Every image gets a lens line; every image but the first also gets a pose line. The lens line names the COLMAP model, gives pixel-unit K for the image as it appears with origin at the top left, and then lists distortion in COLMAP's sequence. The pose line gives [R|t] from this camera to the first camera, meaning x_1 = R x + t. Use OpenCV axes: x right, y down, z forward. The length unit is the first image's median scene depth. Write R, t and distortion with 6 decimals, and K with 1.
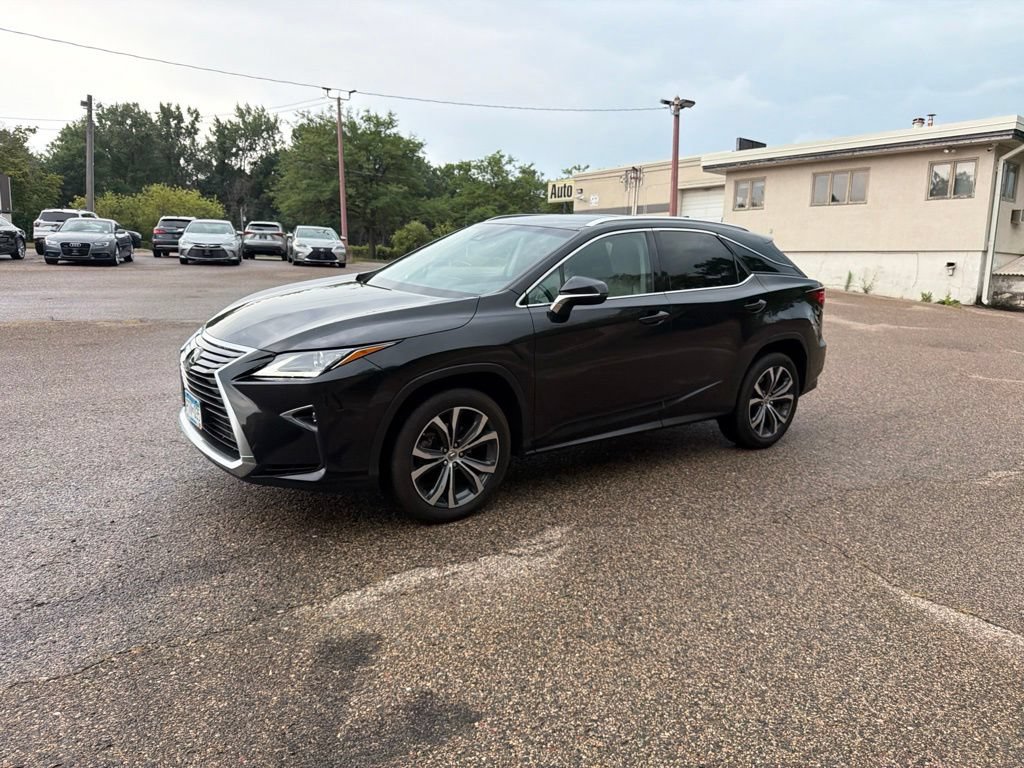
lens RADIAL K [[722.2, 0, 515.7], [0, 722.2, 373.7], [0, 0, 1]] dist [0.018597, -0.027594]
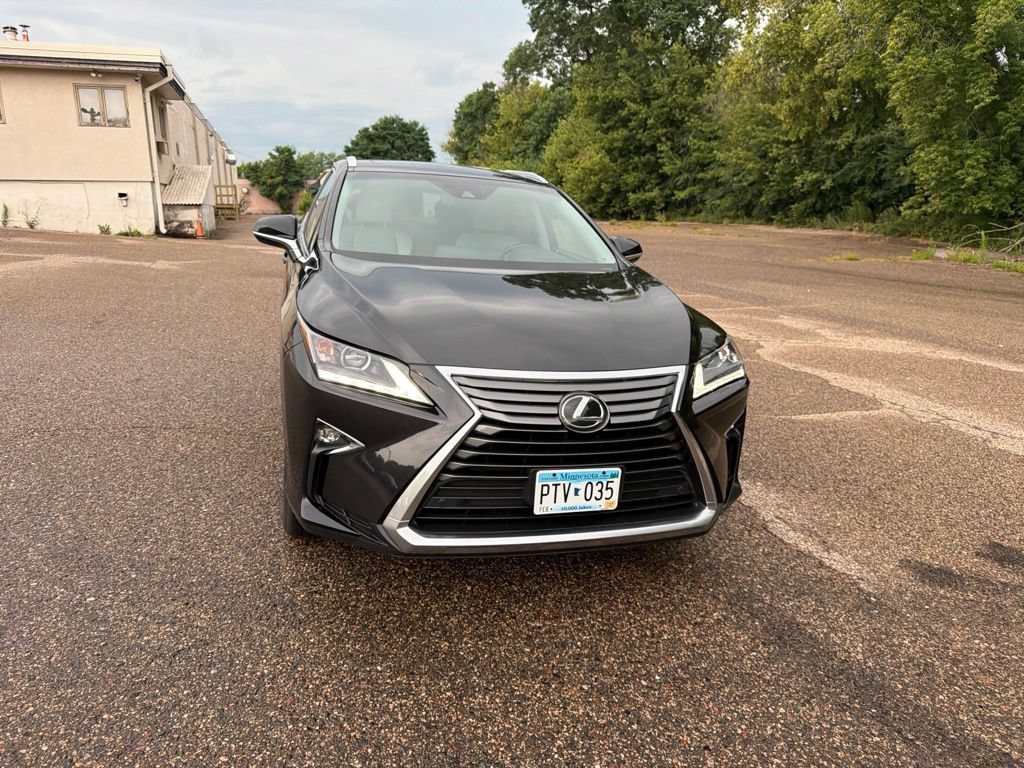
lens RADIAL K [[722.2, 0, 511.7], [0, 722.2, 387.6], [0, 0, 1]] dist [0.018597, -0.027594]
pose [[0.348127, -0.248627, 0.903876, -0.738585], [0.138630, 0.967241, 0.212663, -0.131452], [-0.927140, 0.051271, 0.371190, 0.597245]]
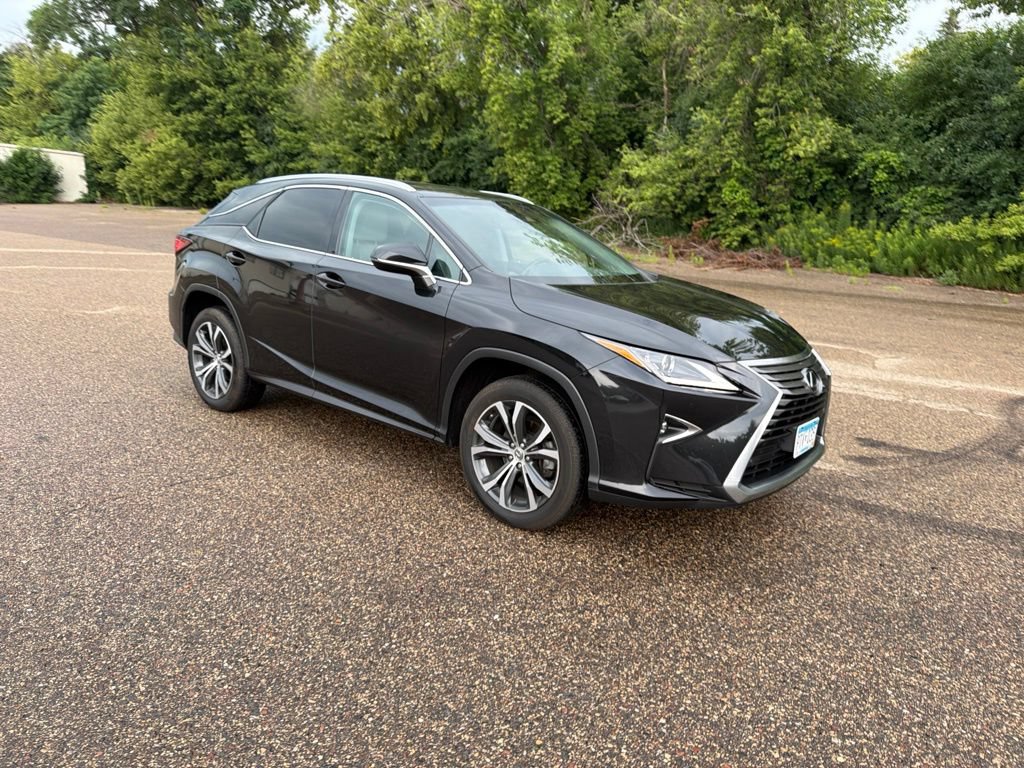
lens RADIAL K [[721.3, 0, 511.1], [0, 721.3, 385.0], [0, 0, 1]] dist [0.045261, -0.055037]
pose [[-0.226075, -0.268151, 0.936475, -0.878124], [0.120802, 0.946226, 0.300106, -0.242963], [-0.966590, 0.180975, -0.181525, 1.106289]]
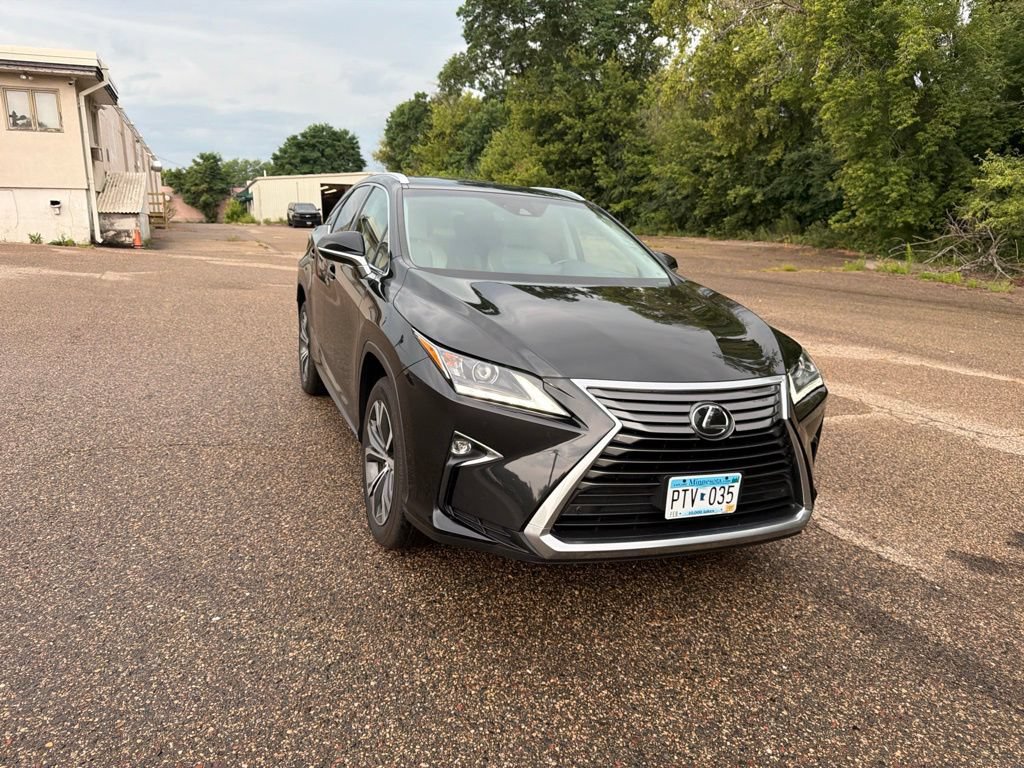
lens RADIAL K [[722.2, 0, 511.2], [0, 722.2, 388.3], [0, 0, 1]] dist [0.018597, -0.027594]
pose [[0.257598, -0.241998, 0.935457, -0.796996], [0.133514, 0.967757, 0.213588, -0.155492], [-0.956983, 0.069876, 0.281603, 0.713564]]
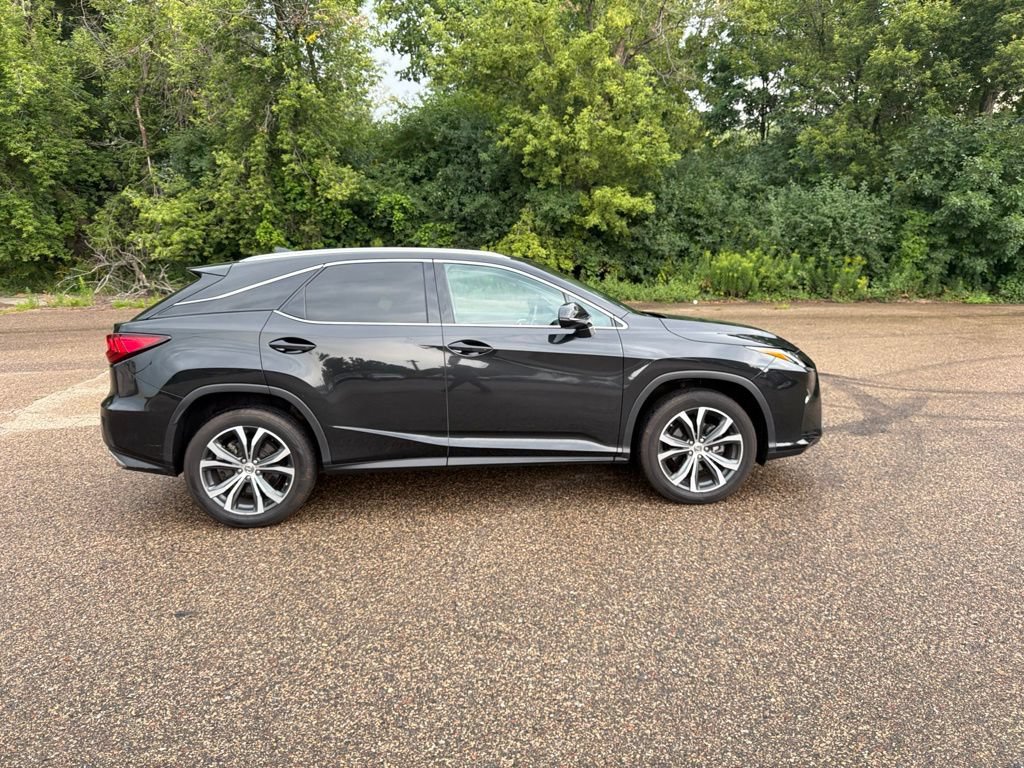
lens RADIAL K [[722.2, 0, 513.8], [0, 722.2, 382.3], [0, 0, 1]] dist [0.018597, -0.027594]
pose [[-0.845967, -0.106616, 0.522467, -0.531382], [0.091418, 0.936303, 0.339087, -0.376004], [-0.525340, 0.334620, -0.782335, 1.773117]]
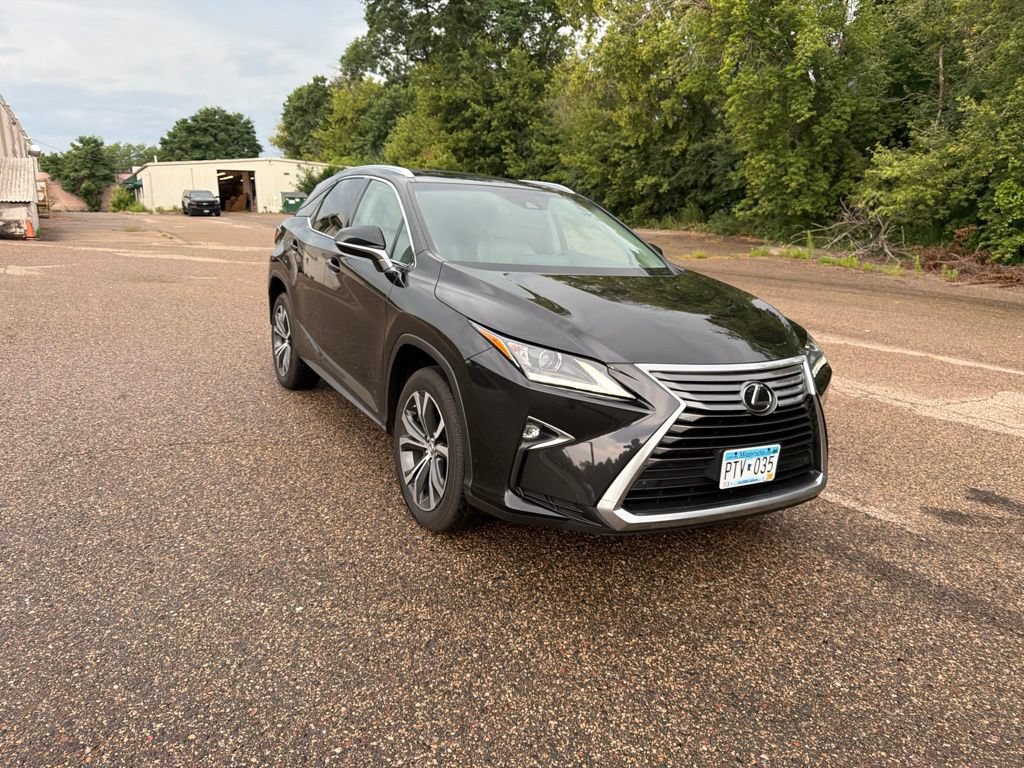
lens RADIAL K [[722.2, 0, 513.2], [0, 722.2, 389.4], [0, 0, 1]] dist [0.018597, -0.027594]
pose [[0.126893, -0.264724, 0.955939, -0.846966], [0.135025, 0.959369, 0.247750, -0.175779], [-0.982683, 0.097638, 0.157482, 0.814282]]
